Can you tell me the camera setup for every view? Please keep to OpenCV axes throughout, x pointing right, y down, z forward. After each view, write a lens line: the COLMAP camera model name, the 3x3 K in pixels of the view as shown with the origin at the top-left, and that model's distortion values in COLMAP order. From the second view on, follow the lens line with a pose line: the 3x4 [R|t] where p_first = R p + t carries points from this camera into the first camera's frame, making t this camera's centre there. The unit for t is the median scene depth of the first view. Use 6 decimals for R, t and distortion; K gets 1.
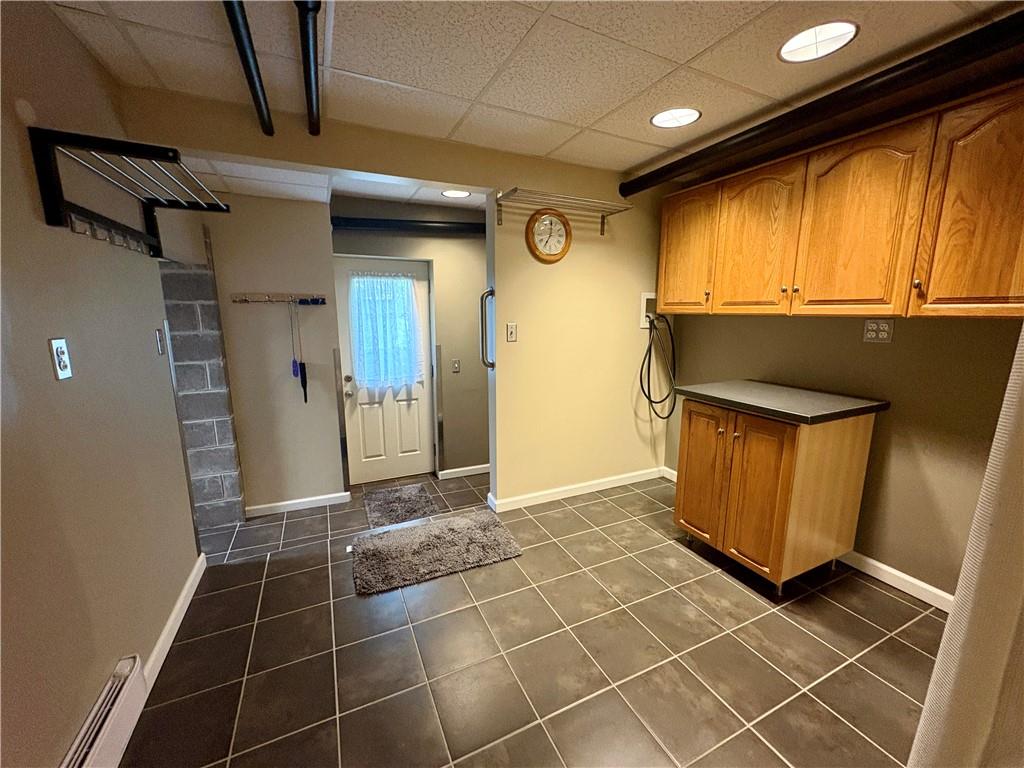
lens RADIAL K [[406.4, 0, 508.1], [0, 406.4, 387.7], [0, 0, 1]] dist [-0.009998, 0.000732]
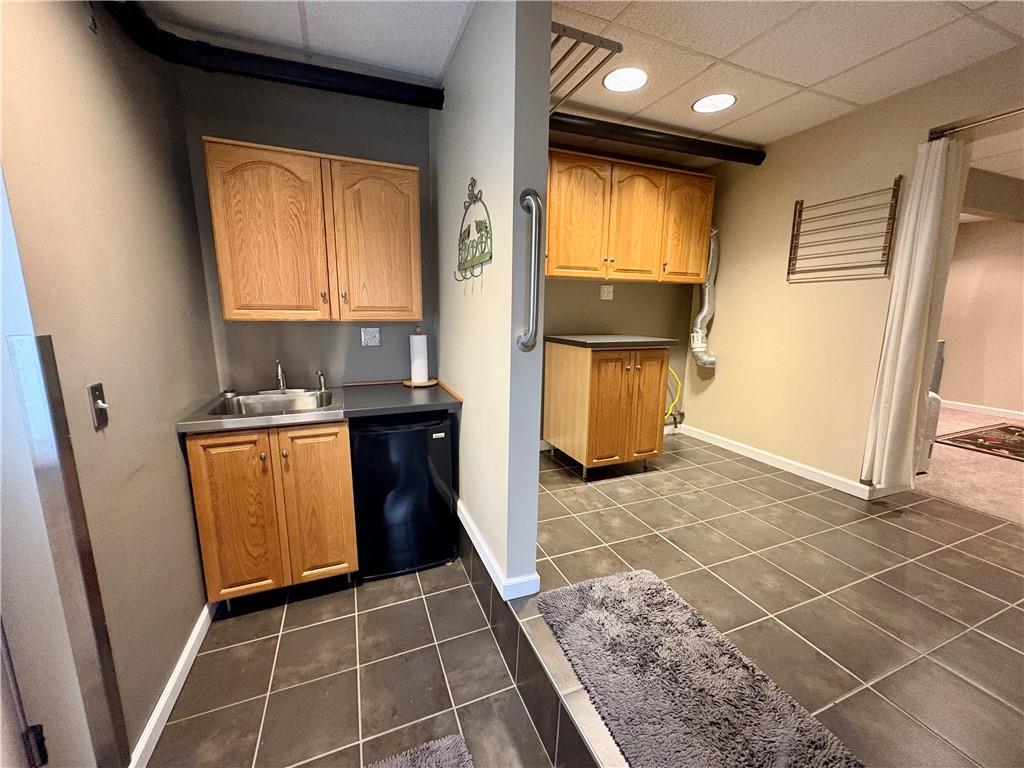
lens RADIAL K [[406.4, 0, 511.5], [0, 406.4, 384.9], [0, 0, 1]] dist [-0.009998, 0.000732]
pose [[0.046546, -0.180724, 0.982432, -0.763298], [0.173567, 0.970001, 0.170214, -0.123725], [-0.983721, 0.162595, 0.076518, 1.306888]]
